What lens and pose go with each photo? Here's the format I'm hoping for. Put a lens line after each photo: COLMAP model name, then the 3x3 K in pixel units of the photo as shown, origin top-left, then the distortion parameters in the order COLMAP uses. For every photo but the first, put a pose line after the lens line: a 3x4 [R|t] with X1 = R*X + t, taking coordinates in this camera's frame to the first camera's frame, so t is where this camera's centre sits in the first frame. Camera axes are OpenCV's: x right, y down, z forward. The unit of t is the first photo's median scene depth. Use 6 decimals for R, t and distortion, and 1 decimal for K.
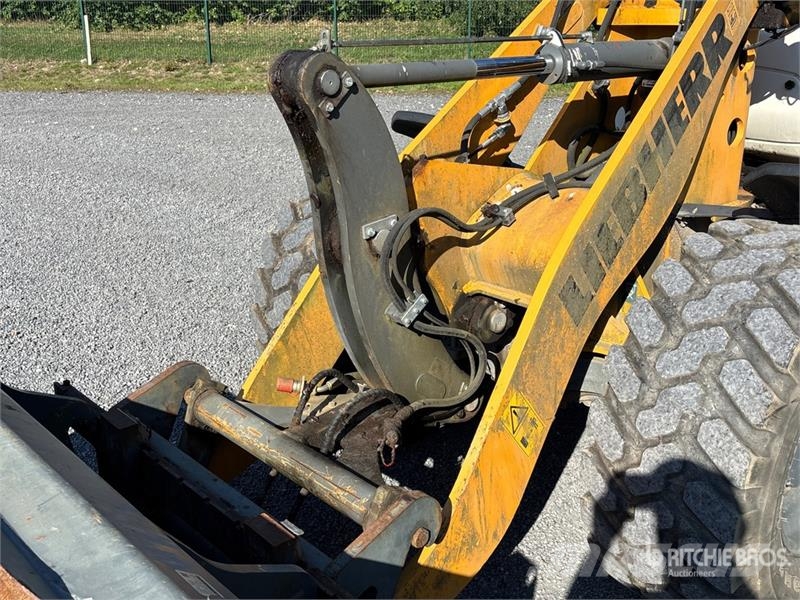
lens RADIAL K [[884.8, 0, 403.1], [0, 884.8, 304.0], [0, 0, 1]] dist [0.017707, 0.000000]
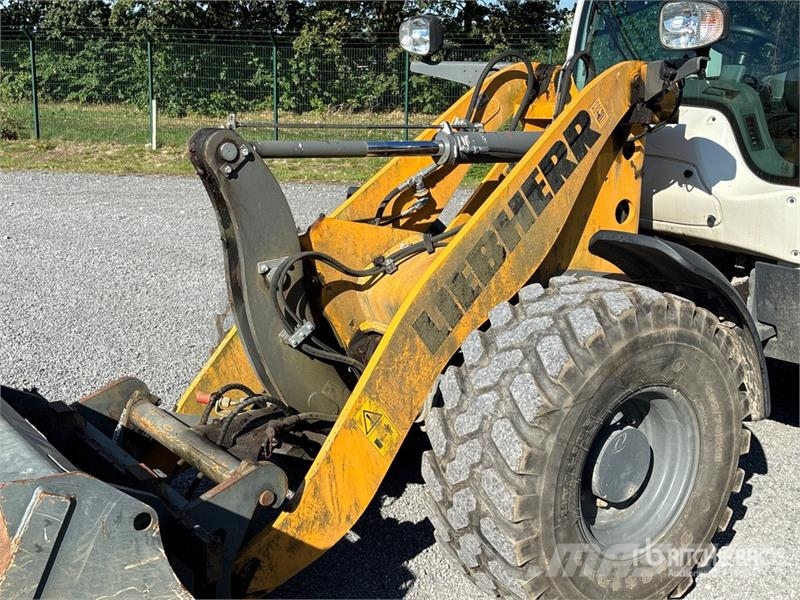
lens RADIAL K [[1001.5, 0, 403.1], [0, 1001.5, 299.2], [0, 0, 1]] dist [0.108549, 0.000000]
pose [[0.994080, 0.043368, -0.099617, 0.264421], [-0.055636, 0.990736, -0.123879, 0.112421], [0.093322, 0.128688, 0.987284, -0.349570]]
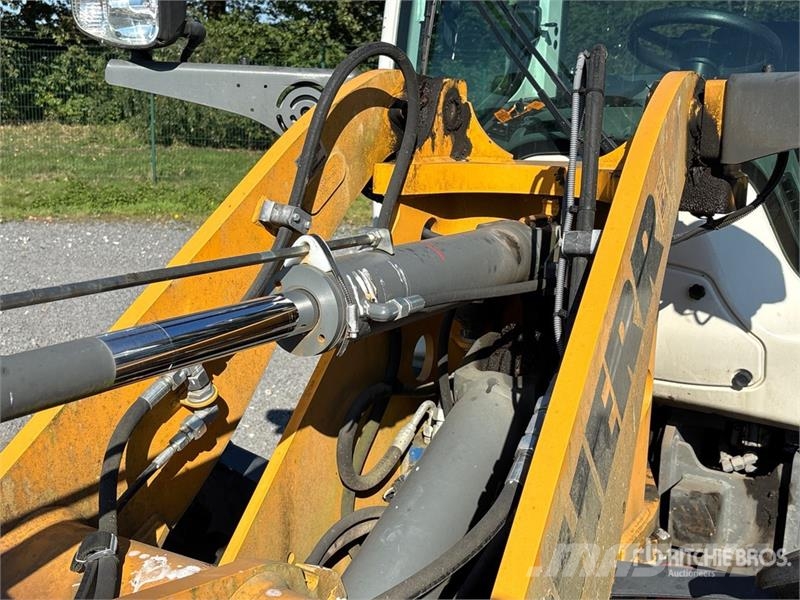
lens RADIAL K [[1004.9, 0, 399.6], [0, 1004.9, 300.2], [0, 0, 1]] dist [0.077147, 0.000000]
pose [[0.954177, -0.034373, 0.297263, 0.067002], [0.074901, 0.989194, -0.126039, -0.215763], [-0.289718, 0.142528, 0.946440, 0.541788]]
